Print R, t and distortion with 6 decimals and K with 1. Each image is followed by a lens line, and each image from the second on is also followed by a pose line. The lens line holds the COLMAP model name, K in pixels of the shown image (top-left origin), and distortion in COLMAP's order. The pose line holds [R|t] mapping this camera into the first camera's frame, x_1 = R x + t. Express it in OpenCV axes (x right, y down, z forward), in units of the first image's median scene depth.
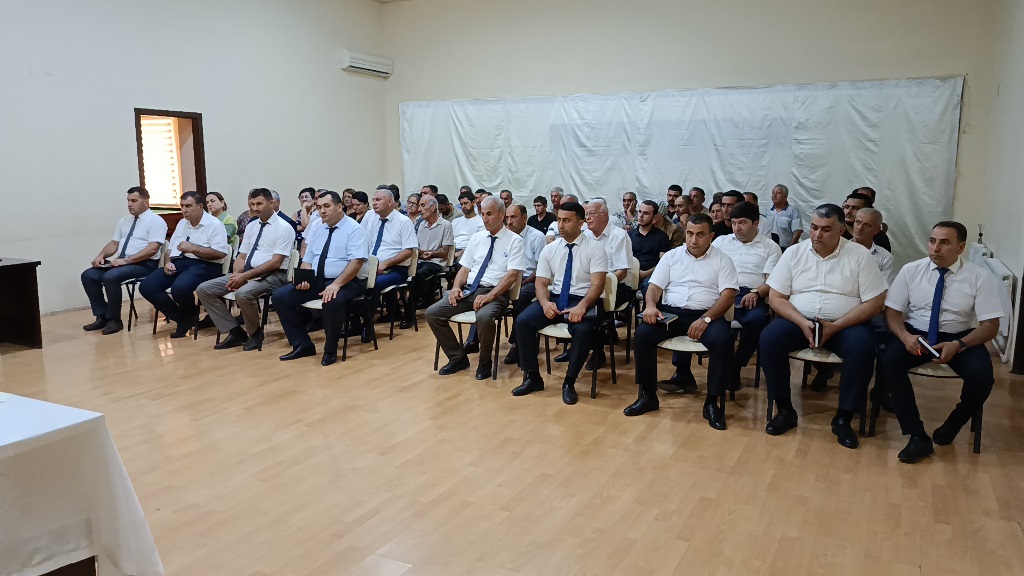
lens RADIAL K [[733.5, 0, 512.0], [0, 733.5, 288.0], [0, 0, 1]] dist [0.050250, -0.071355]
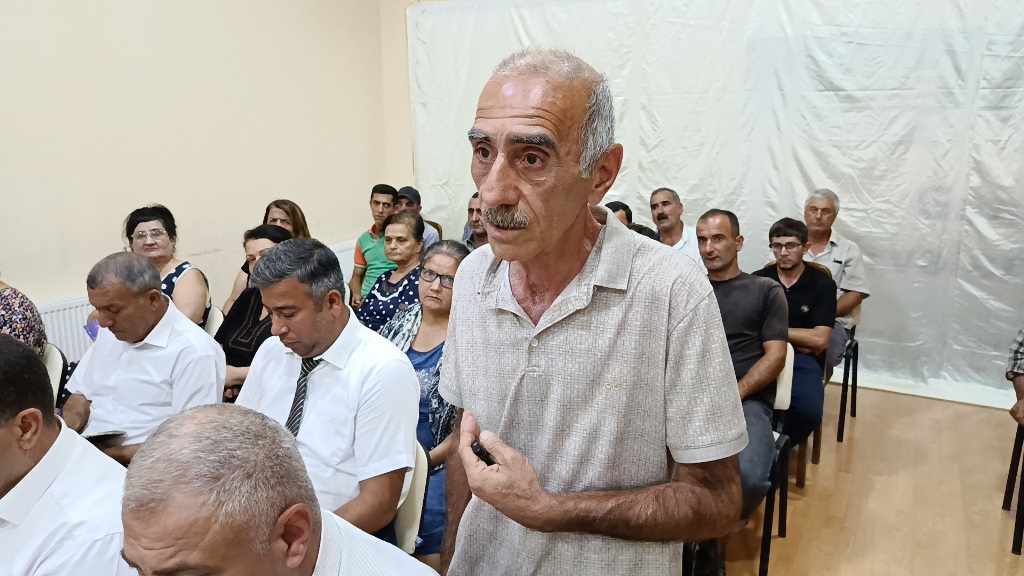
lens RADIAL K [[795.0, 0, 467.8], [0, 795.0, 290.5], [0, 0, 1]] dist [0.064487, -0.095762]
pose [[0.997307, 0.007137, -0.072992, -0.080666], [-0.003383, 0.998671, 0.051434, -0.097863], [0.073262, -0.051048, 0.996005, 0.508279]]
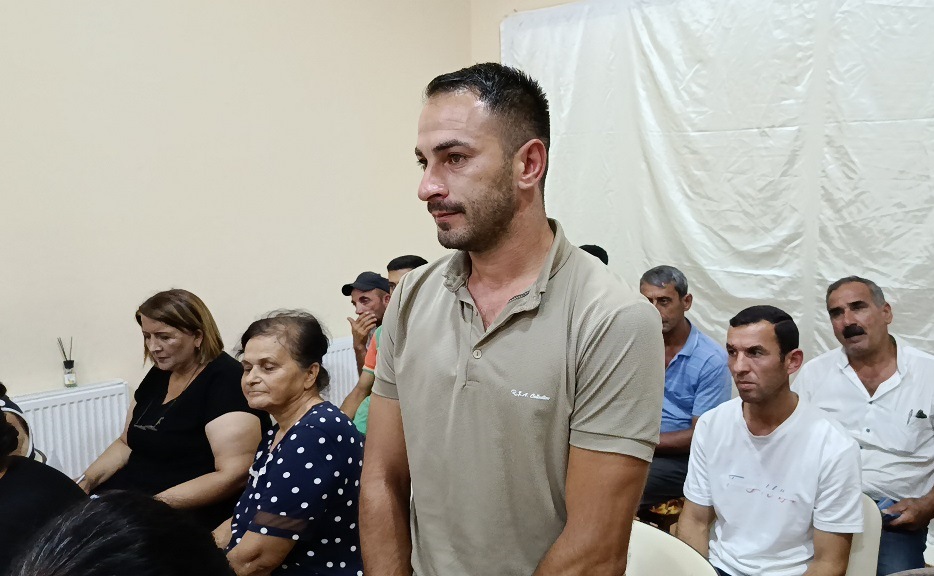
lens RADIAL K [[763.4, 0, 484.7], [0, 763.4, 280.8], [0, 0, 1]] dist [0.064152, -0.102261]
pose [[0.954396, 0.036921, -0.296251, -0.044028], [-0.048587, 0.998303, -0.032112, -0.116684], [0.294563, 0.045042, 0.954570, 0.703408]]
